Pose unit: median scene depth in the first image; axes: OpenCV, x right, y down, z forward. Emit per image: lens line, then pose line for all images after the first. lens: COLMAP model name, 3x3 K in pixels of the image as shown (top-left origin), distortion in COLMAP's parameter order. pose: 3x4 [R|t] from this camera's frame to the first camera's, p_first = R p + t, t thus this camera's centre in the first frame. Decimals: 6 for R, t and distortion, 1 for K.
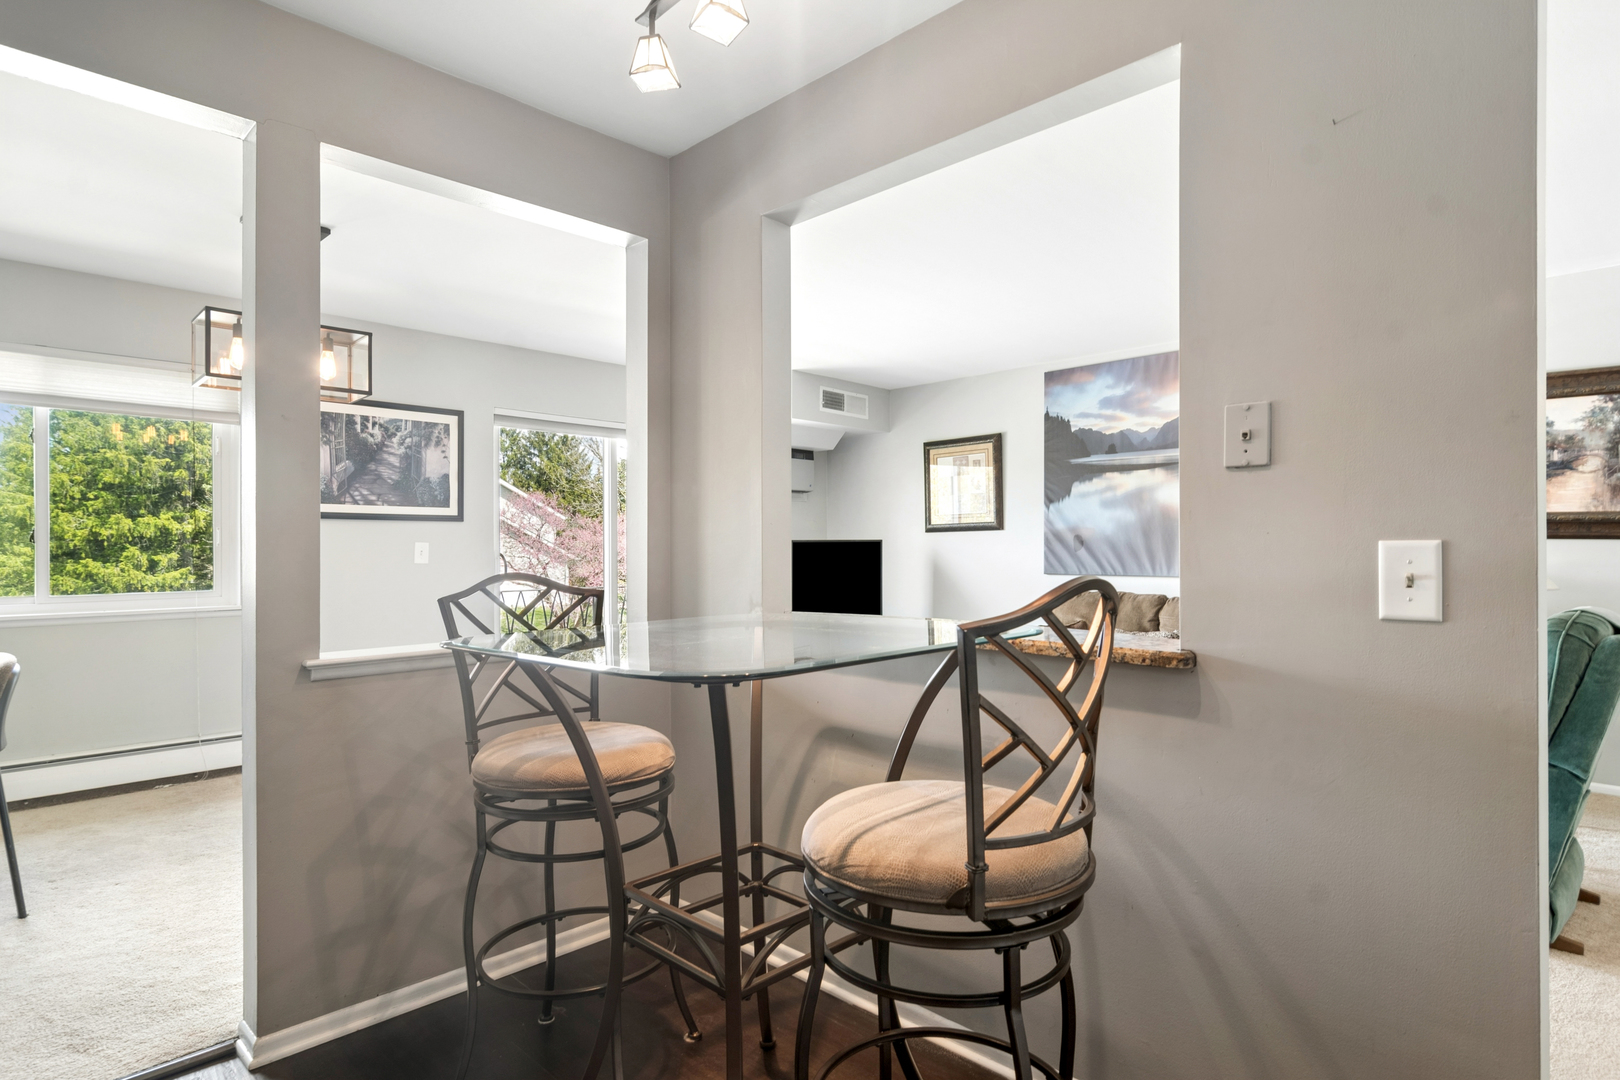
lens RADIAL K [[869.4, 0, 804.0], [0, 869.4, 549.2], [0, 0, 1]] dist [-0.004172, 0.005126]
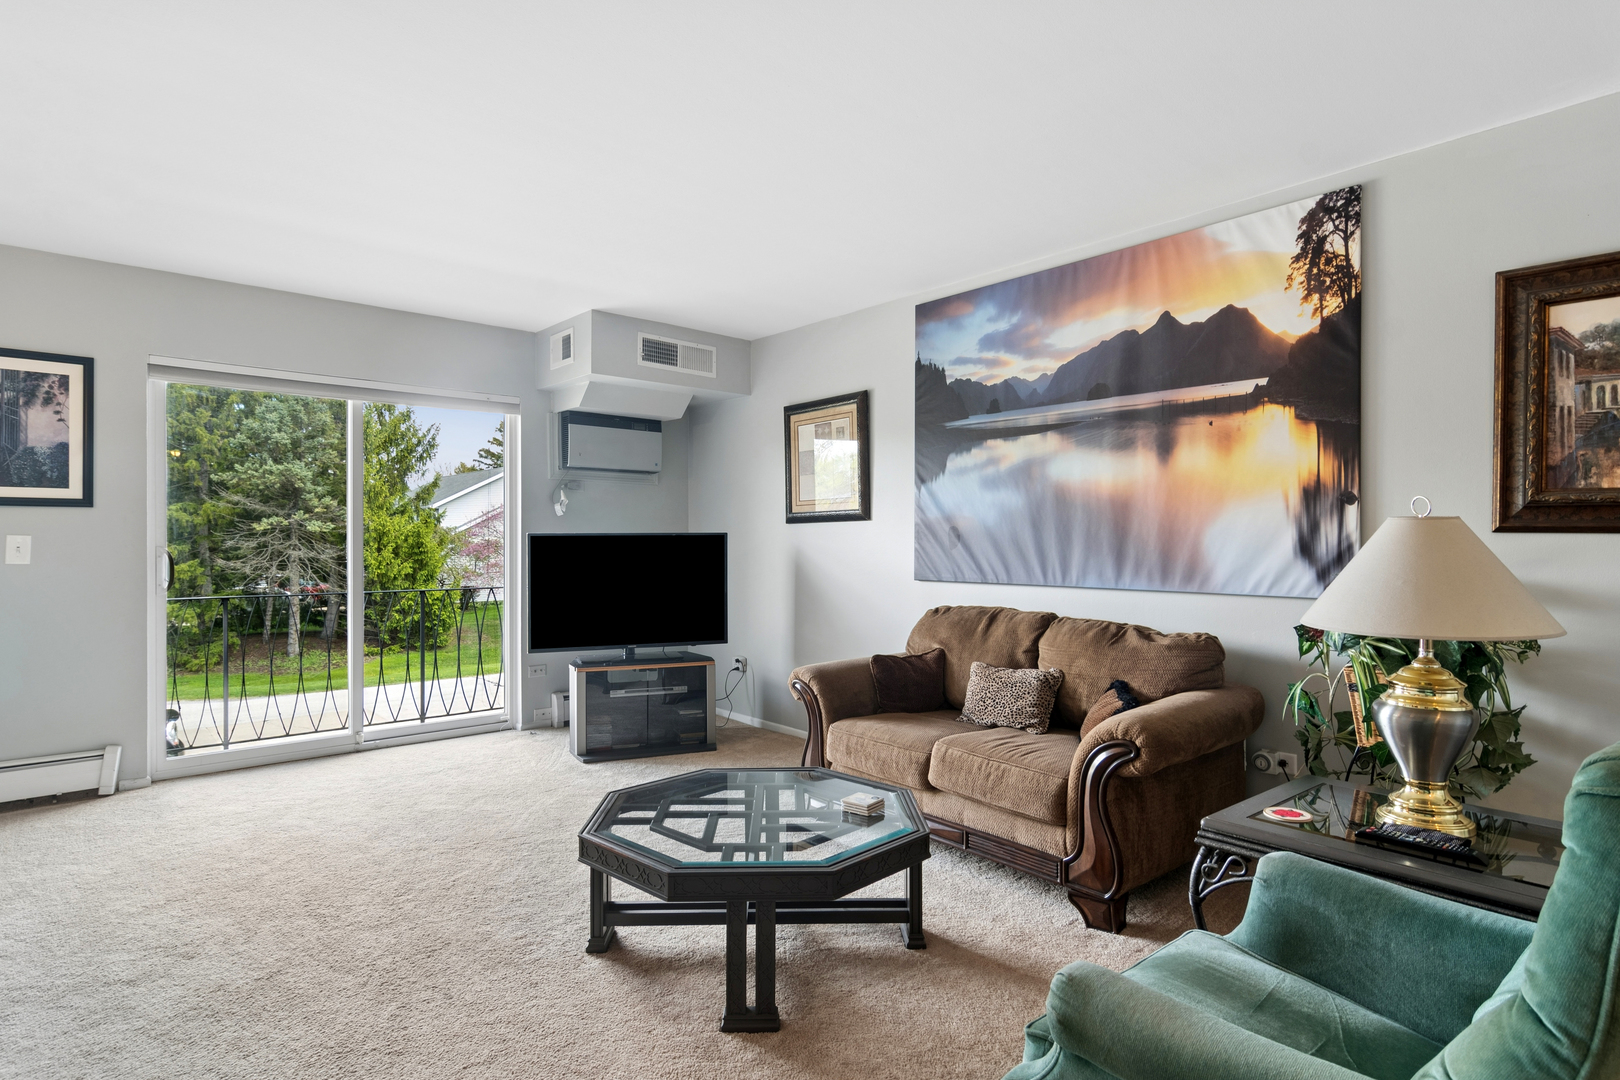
lens RADIAL K [[869.4, 0, 804.8], [0, 869.4, 539.0], [0, 0, 1]] dist [-0.004172, 0.005126]
pose [[0.997945, 0.002408, -0.064026, 0.245583], [-0.002662, 0.999989, -0.003888, -0.003112], [0.064016, 0.004050, 0.997941, 0.278555]]
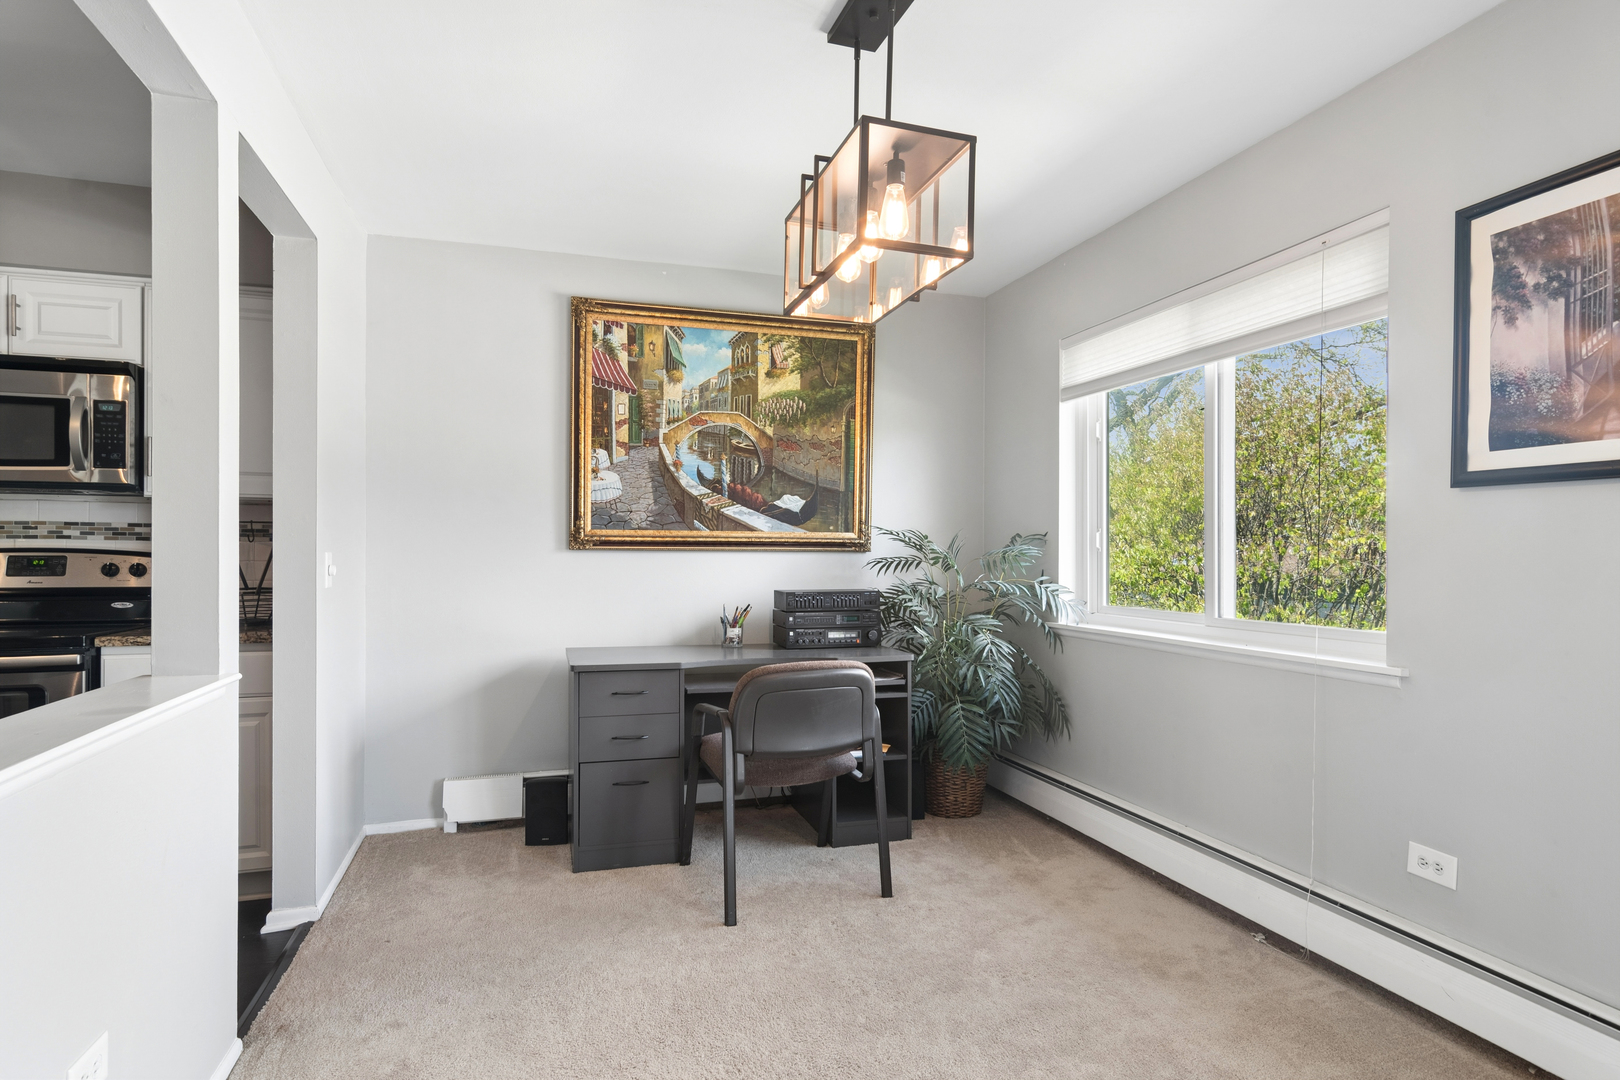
lens RADIAL K [[869.4, 0, 806.3], [0, 869.4, 553.5], [0, 0, 1]] dist [-0.004172, 0.005126]
pose [[-0.460278, 0.002571, -0.887771, -0.027337], [-0.003518, 0.999983, 0.004720, -0.002197], [0.887768, 0.005295, -0.460261, 0.736998]]
